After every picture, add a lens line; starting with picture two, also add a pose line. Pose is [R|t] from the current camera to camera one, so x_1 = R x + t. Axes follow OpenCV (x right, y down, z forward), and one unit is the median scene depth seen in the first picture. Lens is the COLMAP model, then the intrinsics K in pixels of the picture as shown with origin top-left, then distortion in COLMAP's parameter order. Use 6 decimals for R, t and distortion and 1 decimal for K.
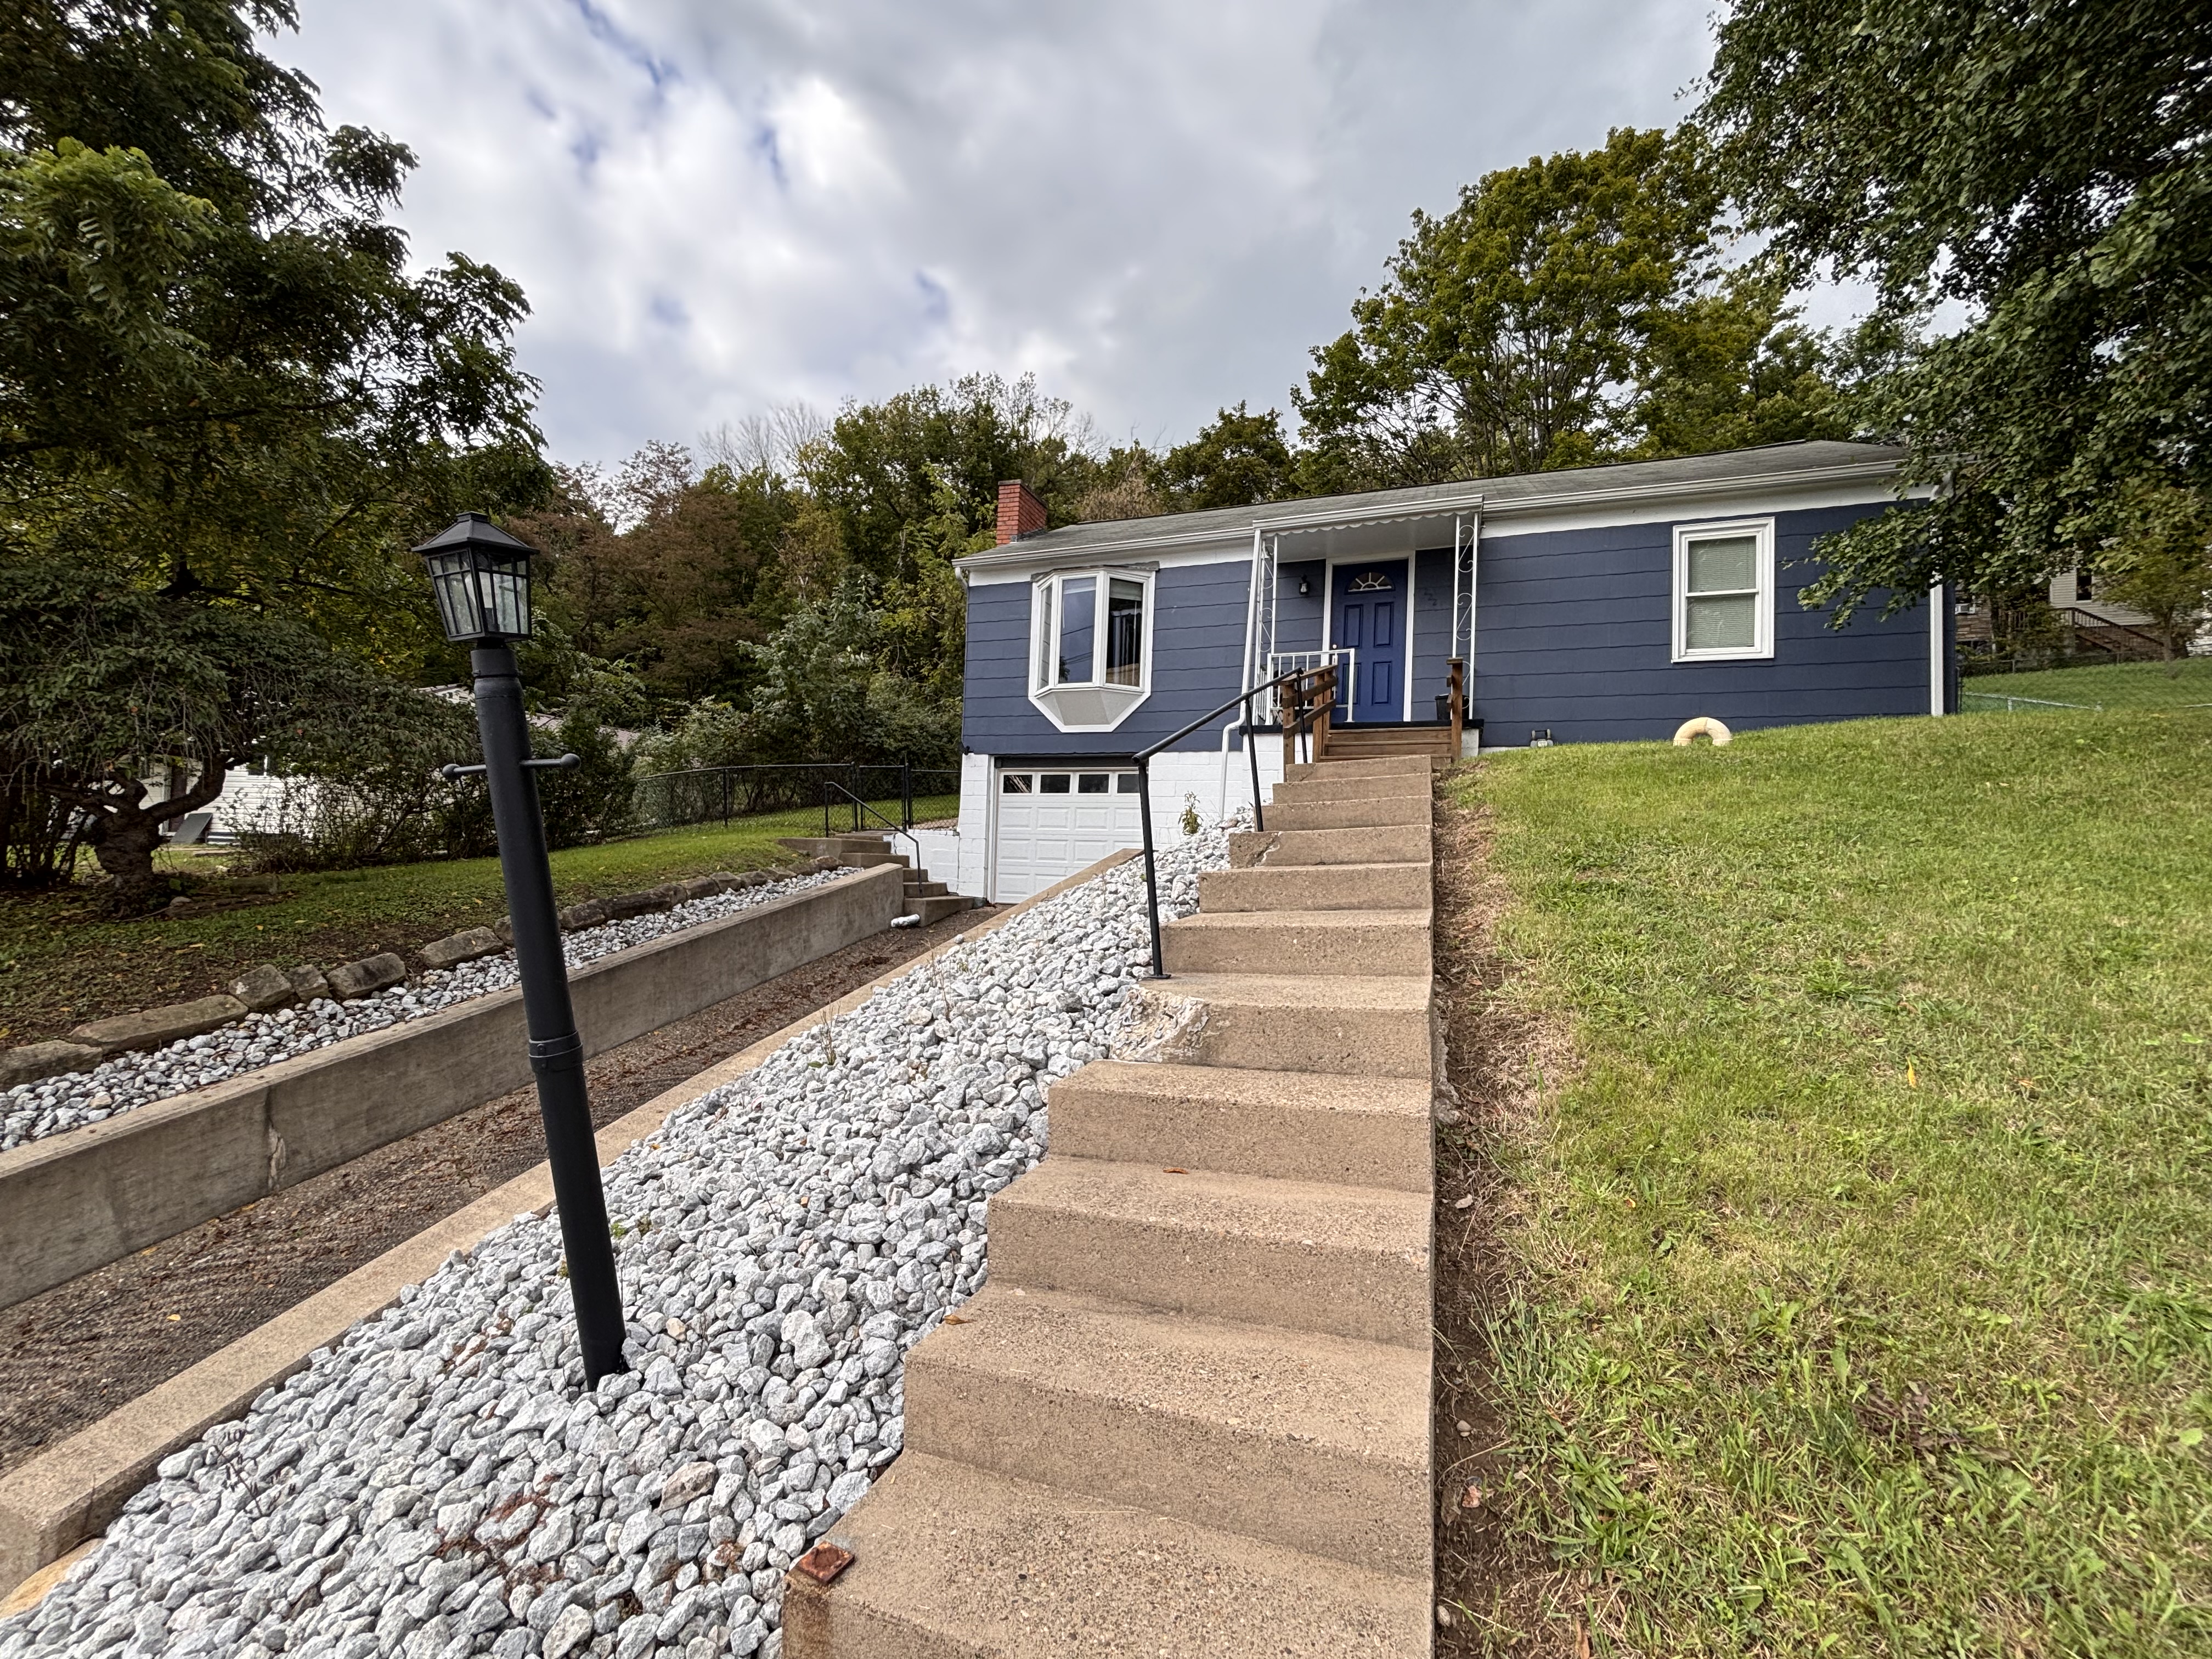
lens RADIAL K [[900.0, 0, 1104.0], [0, 900.0, 834.1], [0, 0, 1]] dist [0.000408, 0.000998]
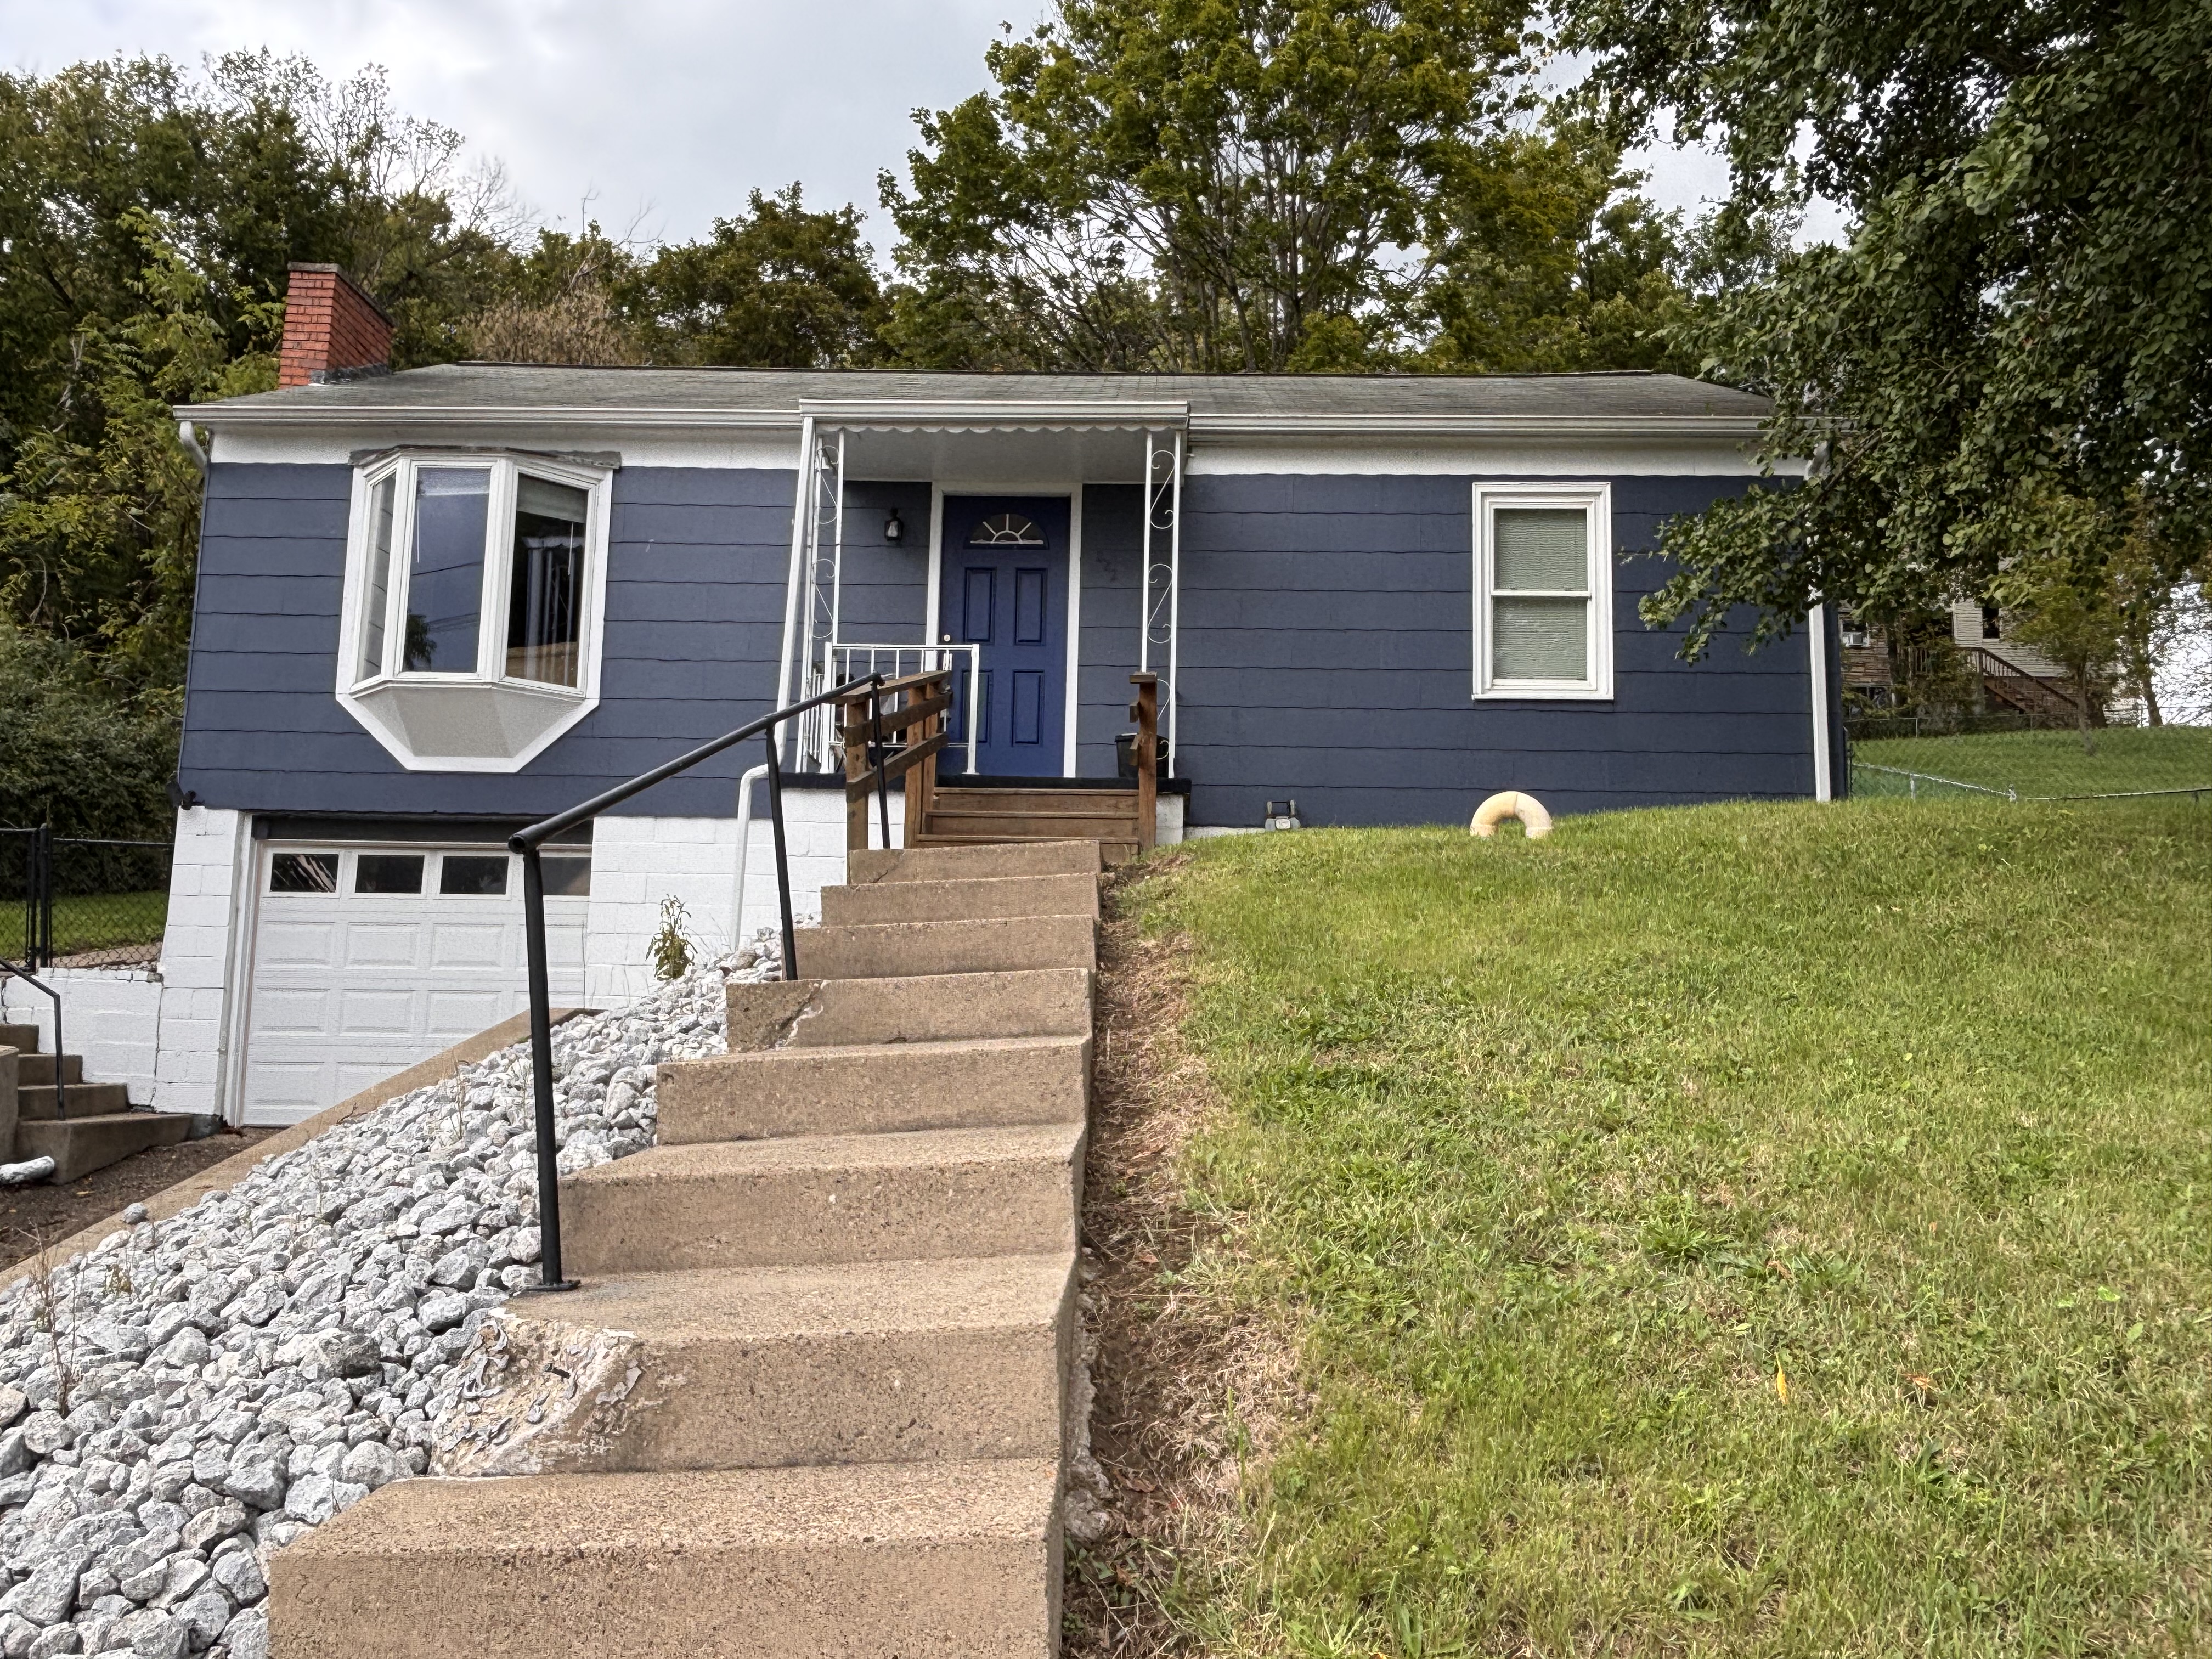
lens RADIAL K [[1677.3, 0, 1100.3], [0, 1677.3, 825.0], [0, 0, 1]] dist [0.056217, -0.077918]
pose [[0.944638, 0.026818, 0.327018, 0.011736], [0.001564, 0.996275, -0.086221, -0.004259], [-0.328112, 0.081959, 0.941077, 0.002742]]
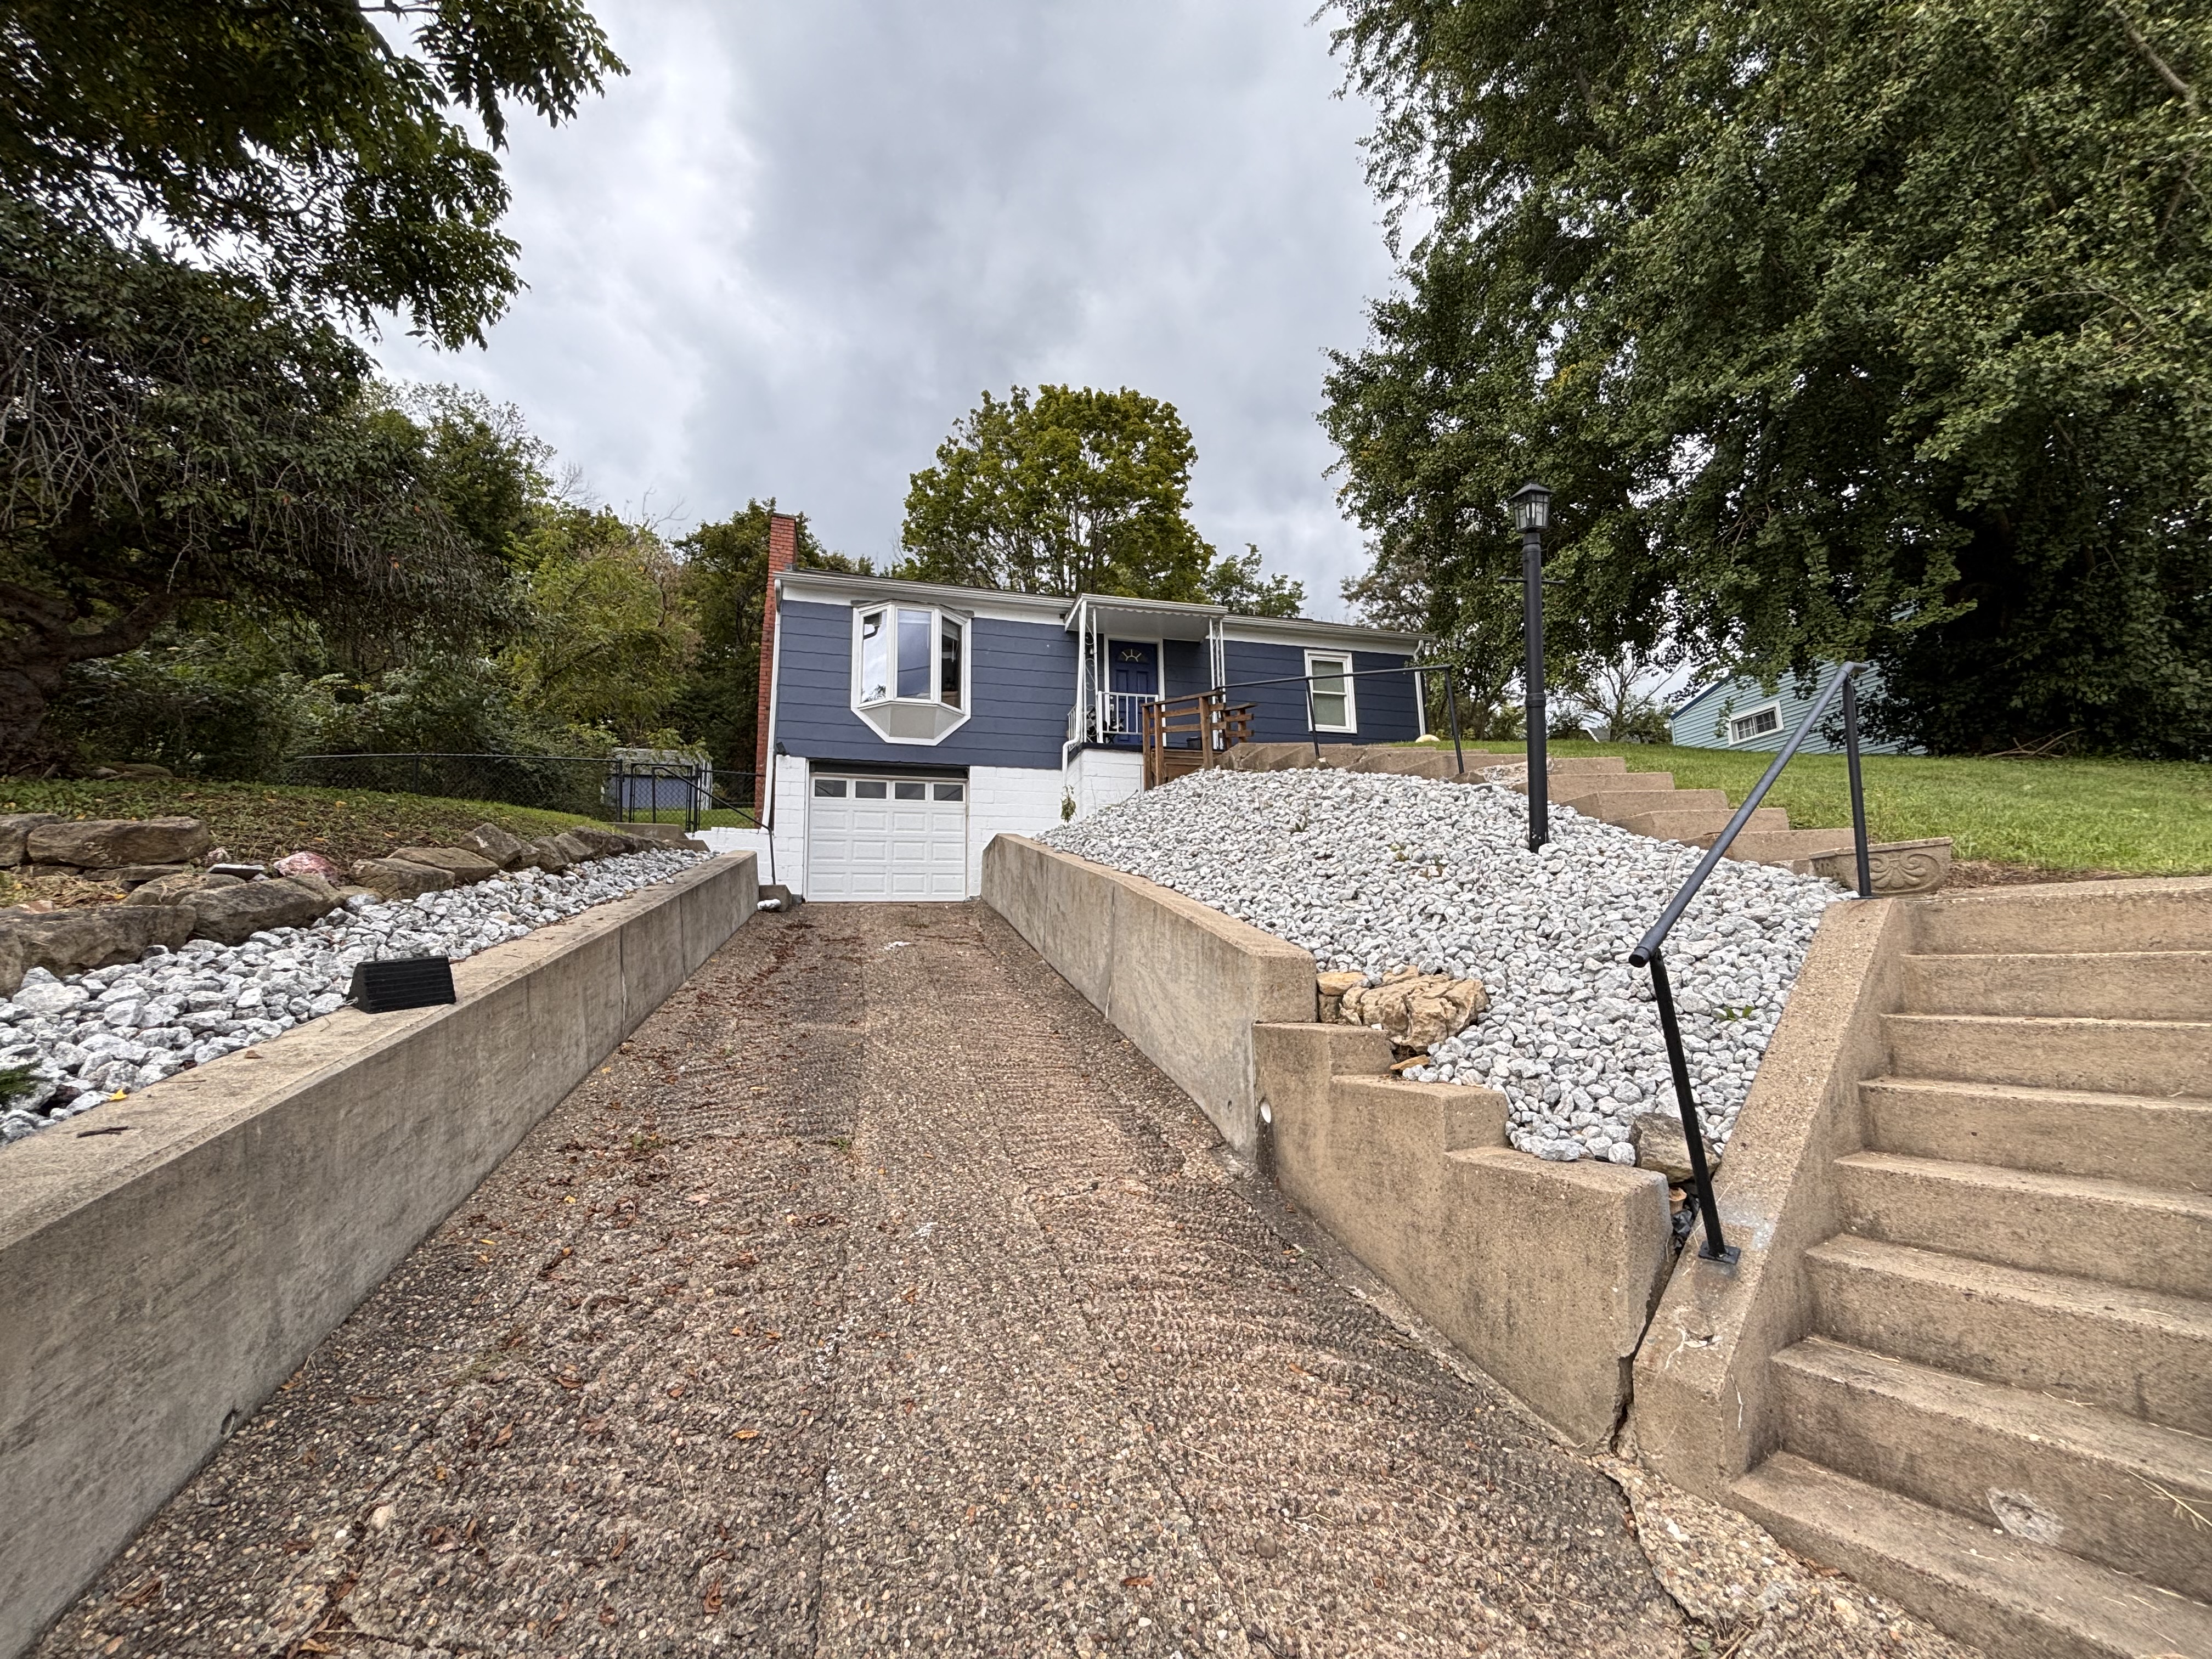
lens RADIAL K [[900.0, 0, 1115.4], [0, 900.0, 828.5], [0, 0, 1]] dist [0.000408, 0.000998]
pose [[0.794495, 0.050822, 0.605140, -0.618175], [0.031216, 0.991757, -0.124275, 0.174318], [-0.606467, 0.117626, 0.786360, -0.042488]]
